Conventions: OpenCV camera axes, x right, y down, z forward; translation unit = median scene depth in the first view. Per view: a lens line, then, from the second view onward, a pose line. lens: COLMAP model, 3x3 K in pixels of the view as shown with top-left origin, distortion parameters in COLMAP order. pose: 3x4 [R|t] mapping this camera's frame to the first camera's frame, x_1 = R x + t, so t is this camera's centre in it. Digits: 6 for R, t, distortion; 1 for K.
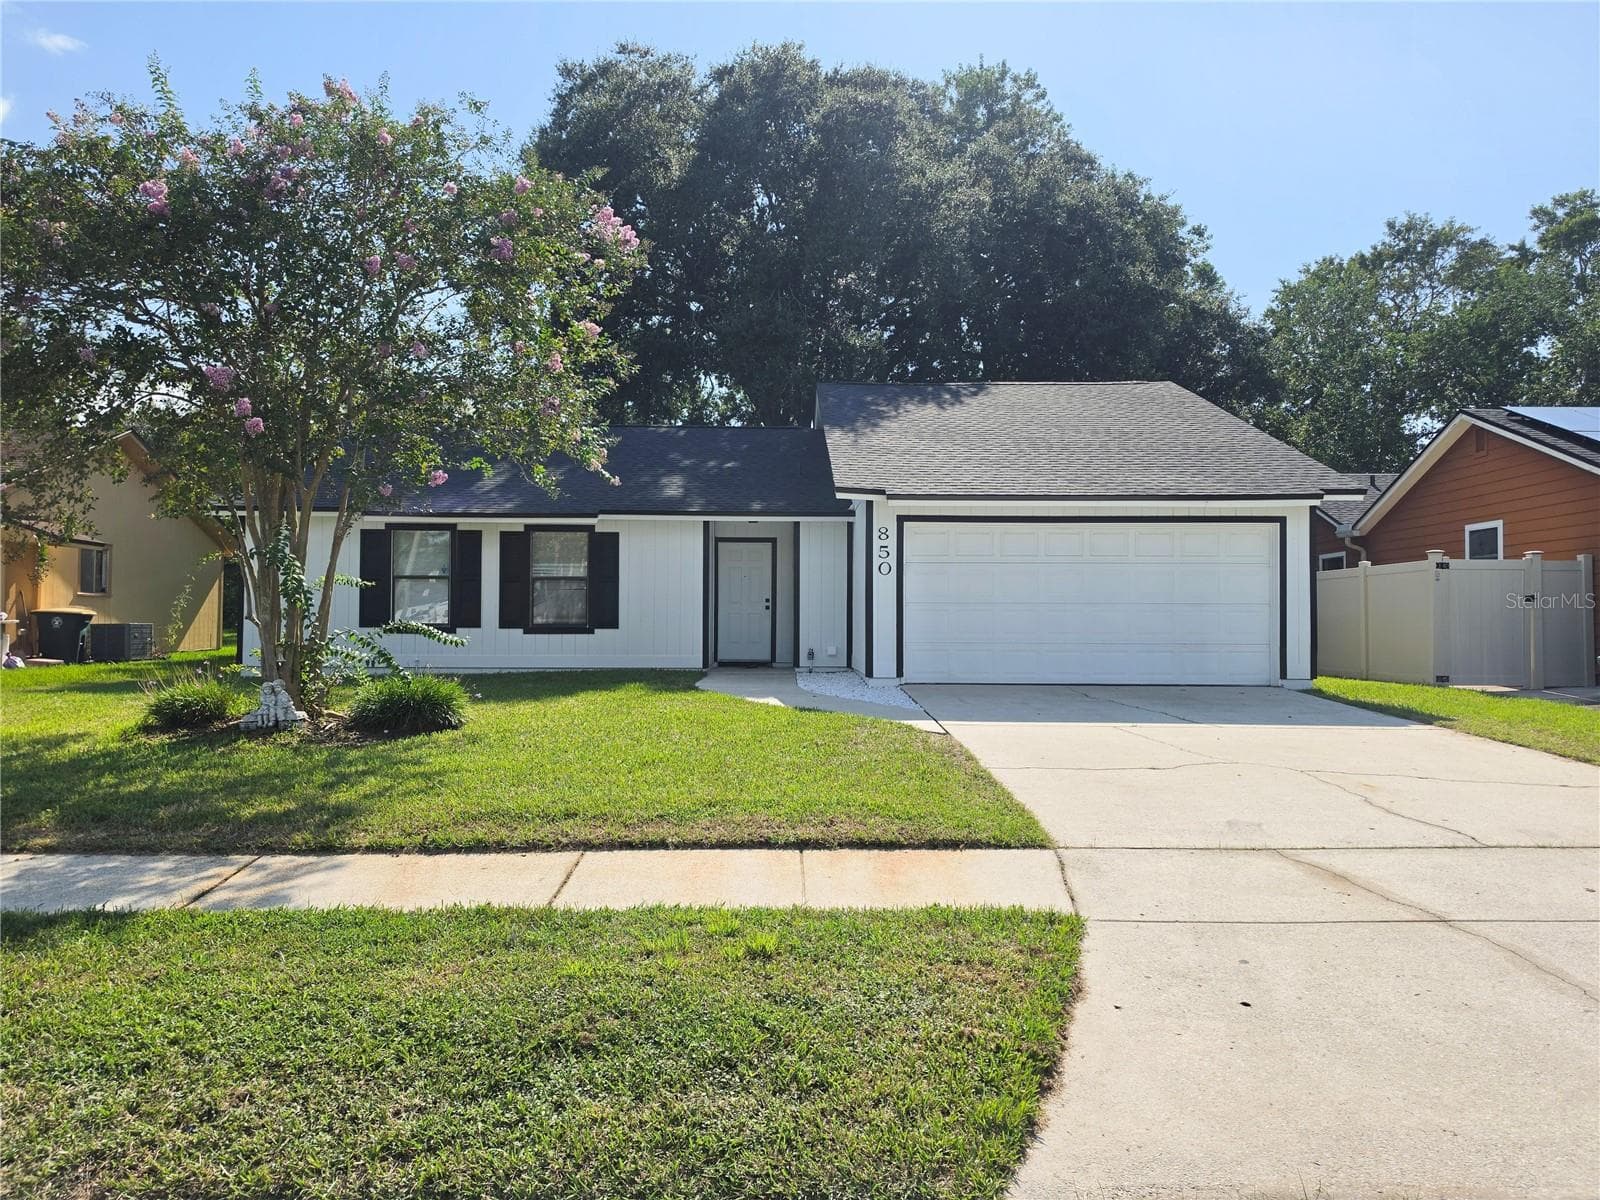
lens RADIAL K [[1182.2, 0, 798.6], [0, 1182.2, 607.8], [0, 0, 1]] dist [0.128173, -0.207423]
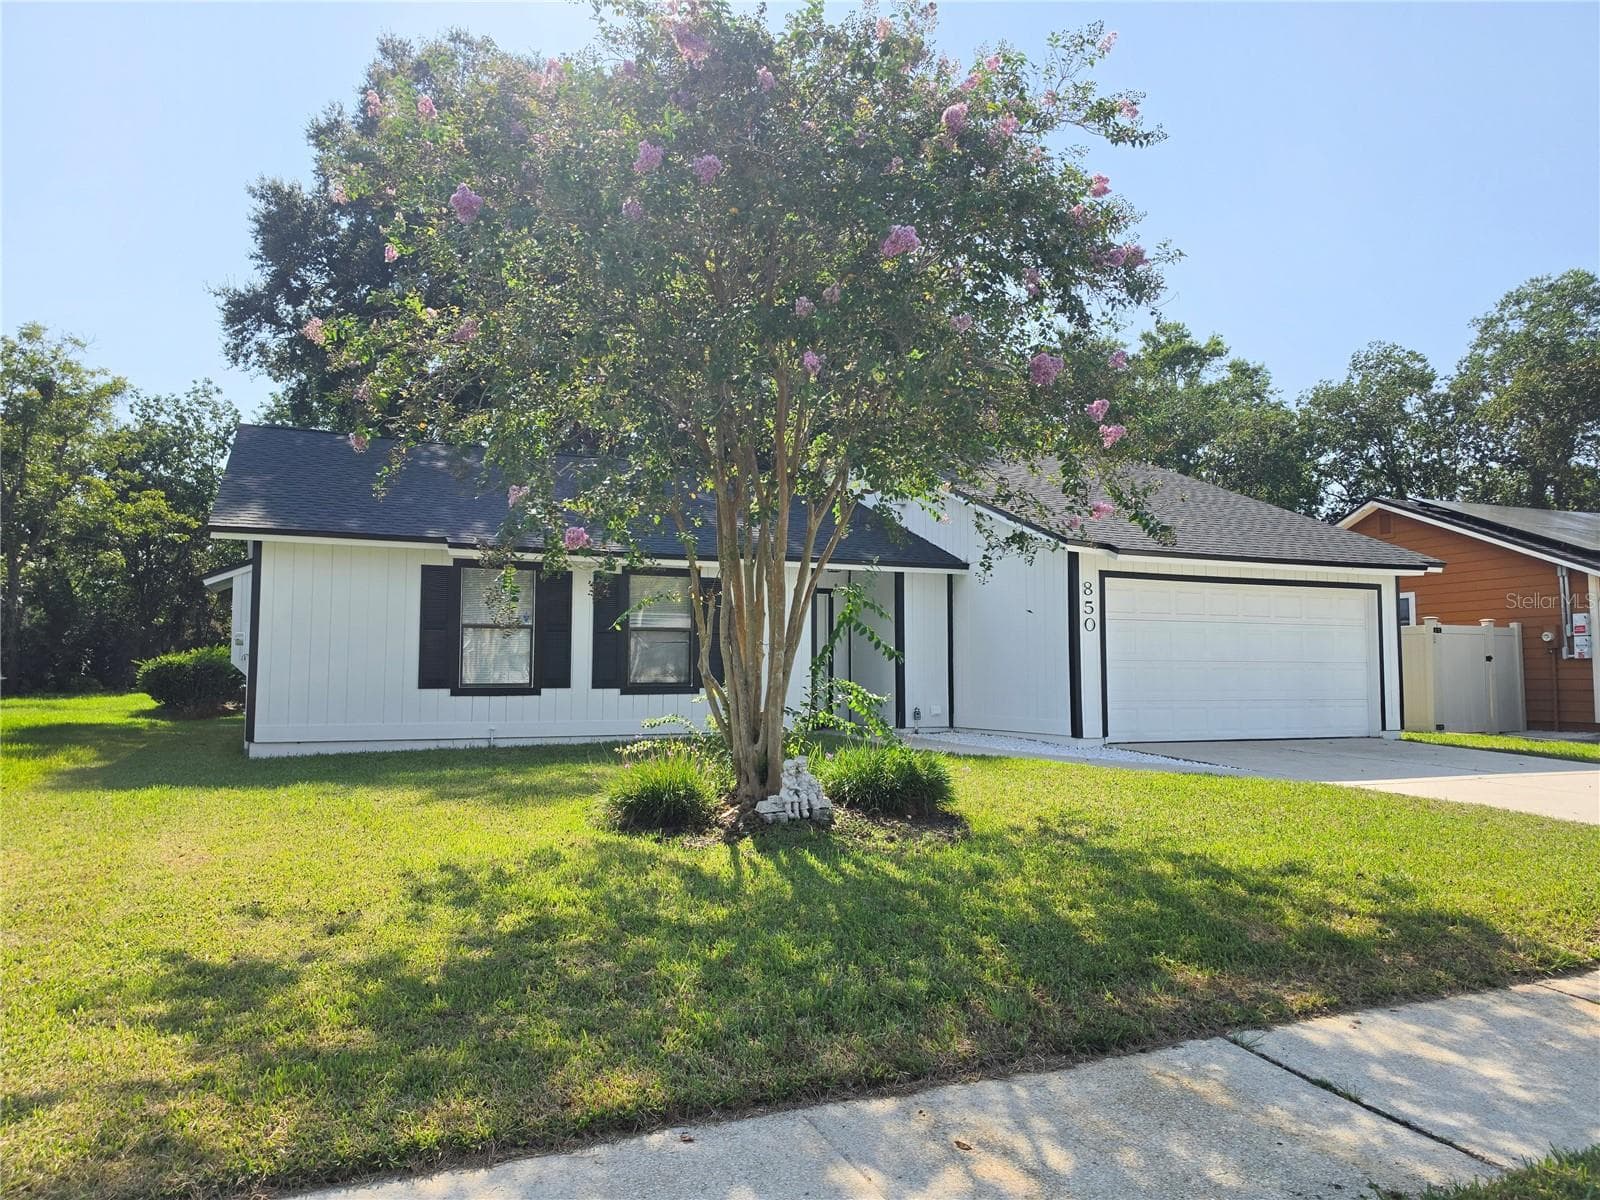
lens RADIAL K [[1177.5, 0, 813.3], [0, 1177.5, 626.9], [0, 0, 1]] dist [0.035710, -0.048780]
pose [[0.912783, 0.015589, 0.408148, -0.526268], [-0.002845, 0.999490, -0.031812, 0.000040], [-0.408436, 0.027876, 0.912361, 0.209422]]
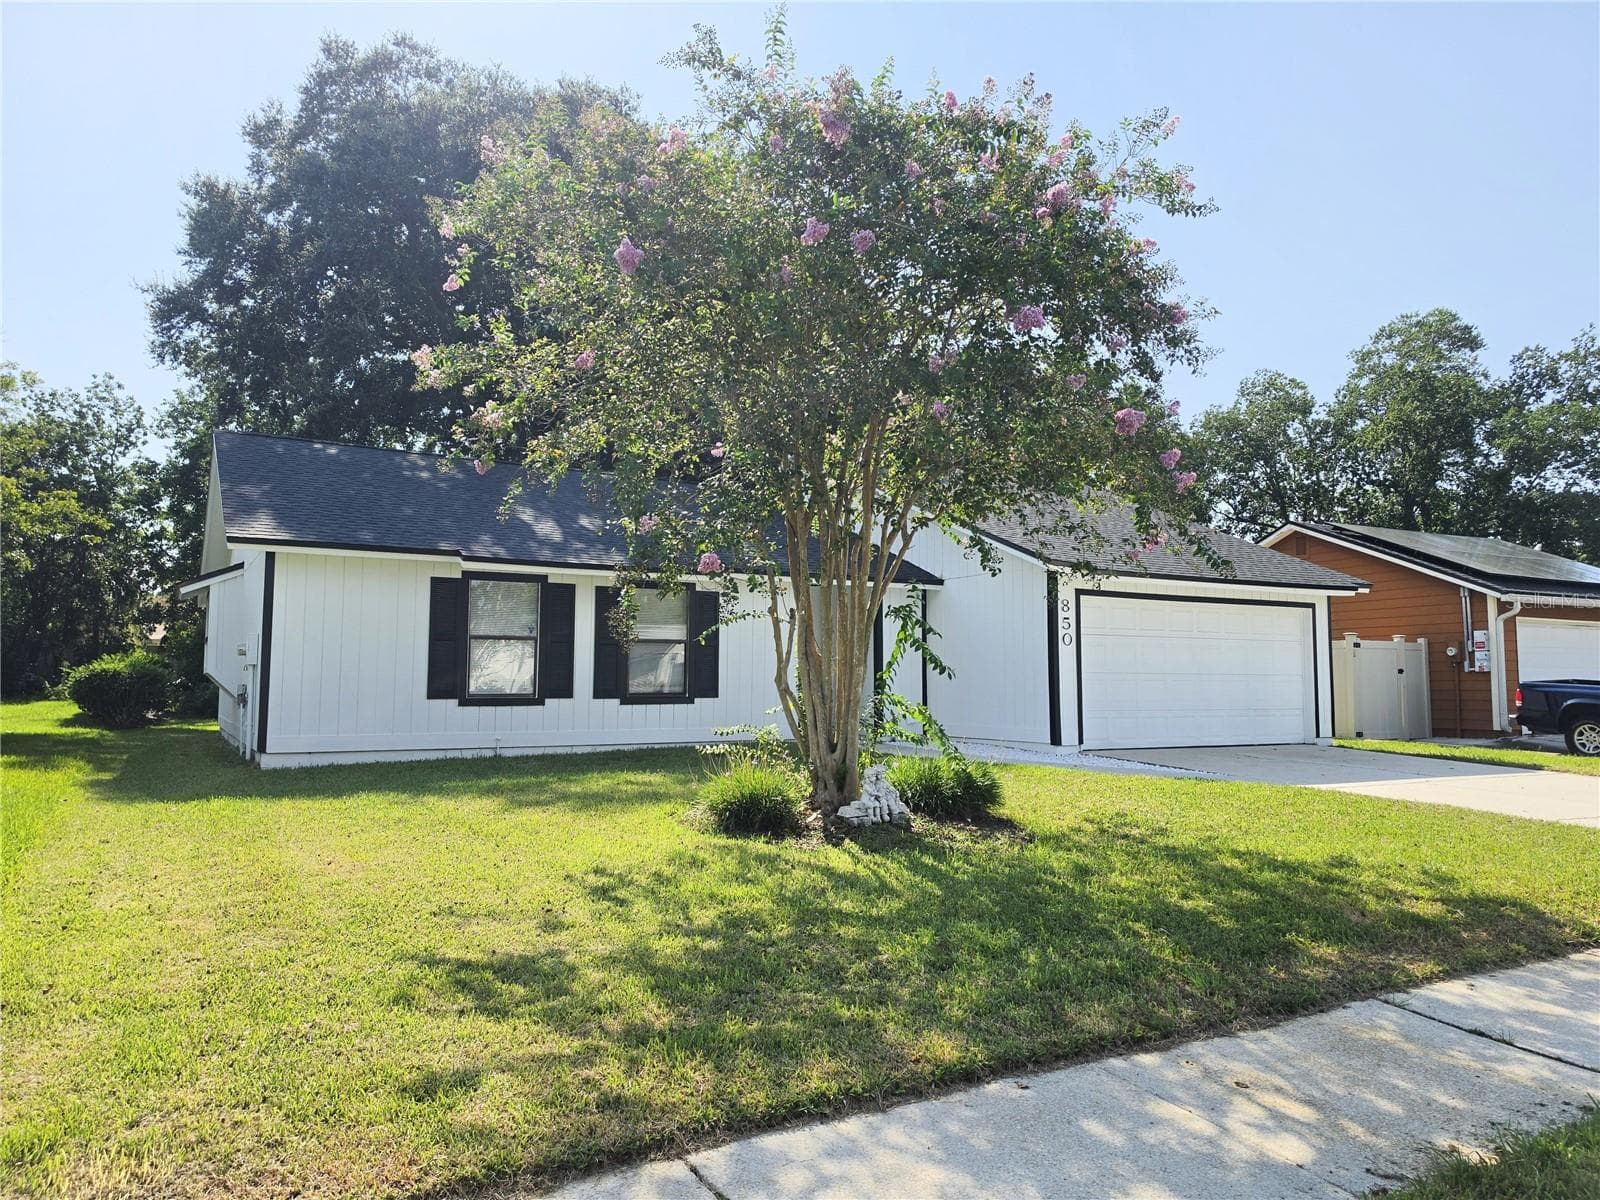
lens RADIAL K [[1177.5, 0, 813.3], [0, 1177.5, 626.9], [0, 0, 1]] dist [0.035710, -0.048780]
pose [[0.866636, 0.024135, 0.498358, -0.632440], [-0.006239, 0.999275, -0.037545, -0.003966], [-0.498903, 0.029428, 0.866158, 0.214444]]
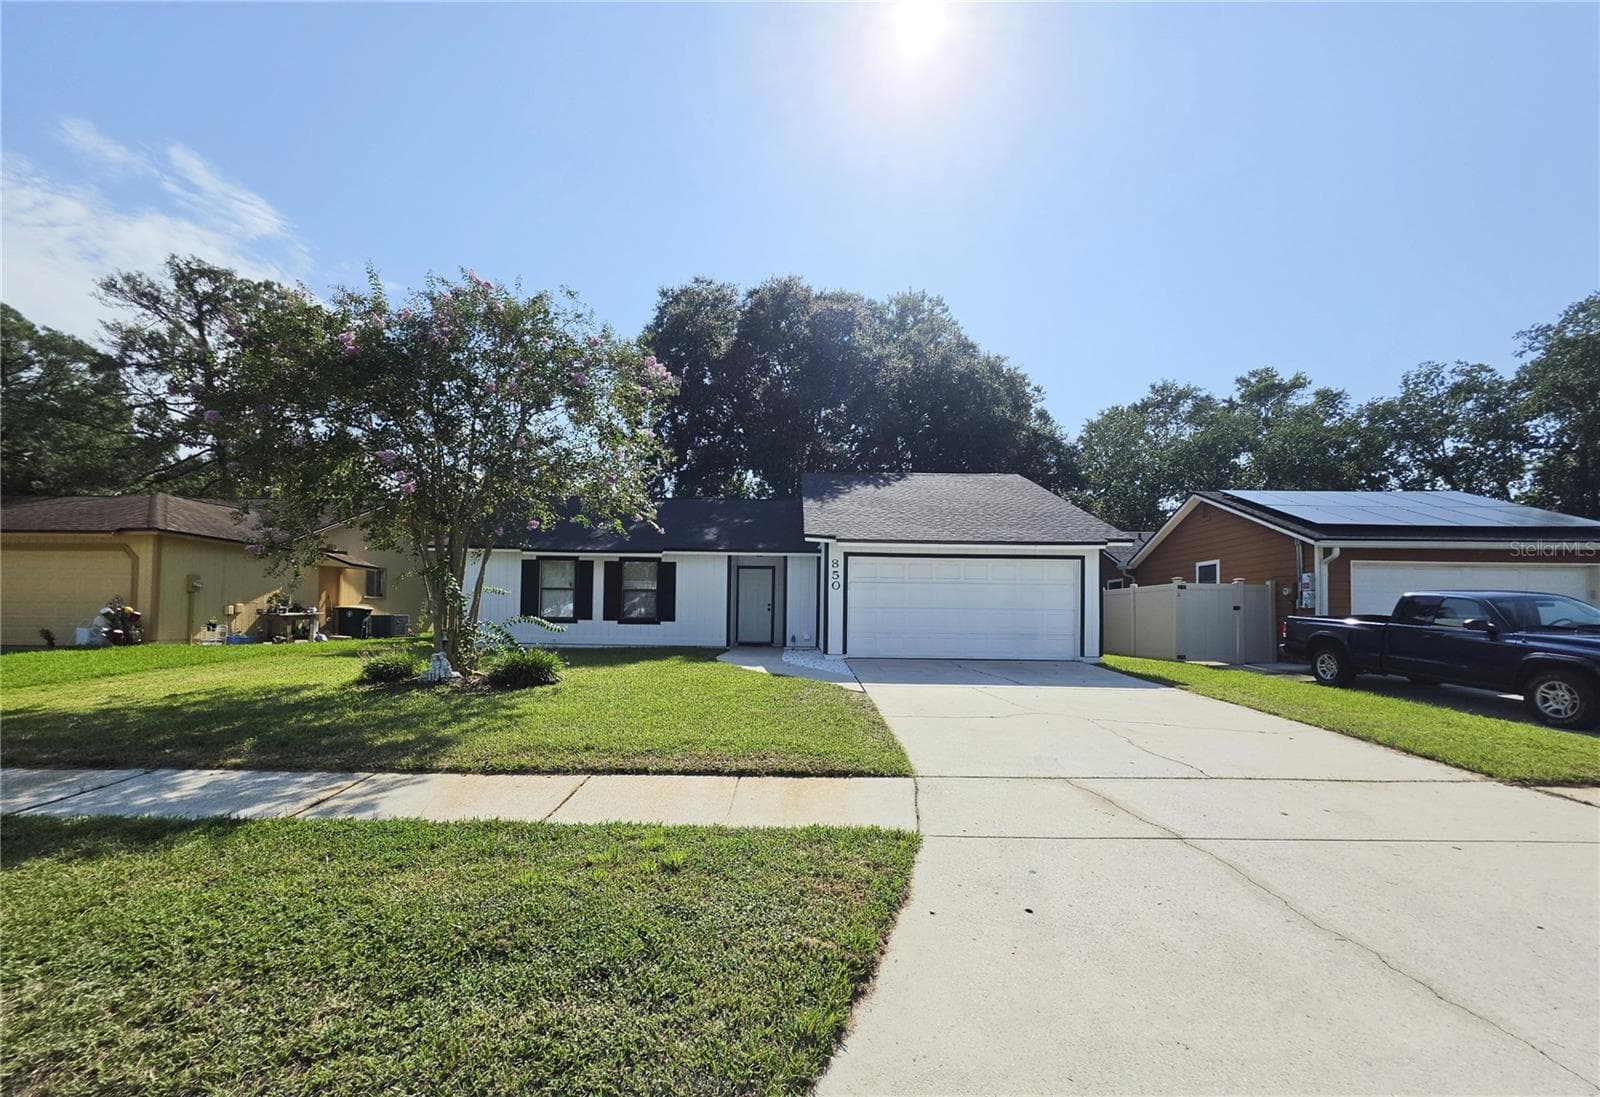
lens RADIAL K [[688.5, 0, 795.5], [0, 688.5, 602.1], [0, 0, 1]] dist [-0.002126, -0.000019]
pose [[0.999726, 0.009098, -0.021562, 0.038615], [-0.009321, 0.999904, -0.010259, -0.000724], [0.021467, 0.010457, 0.999715, 0.070324]]
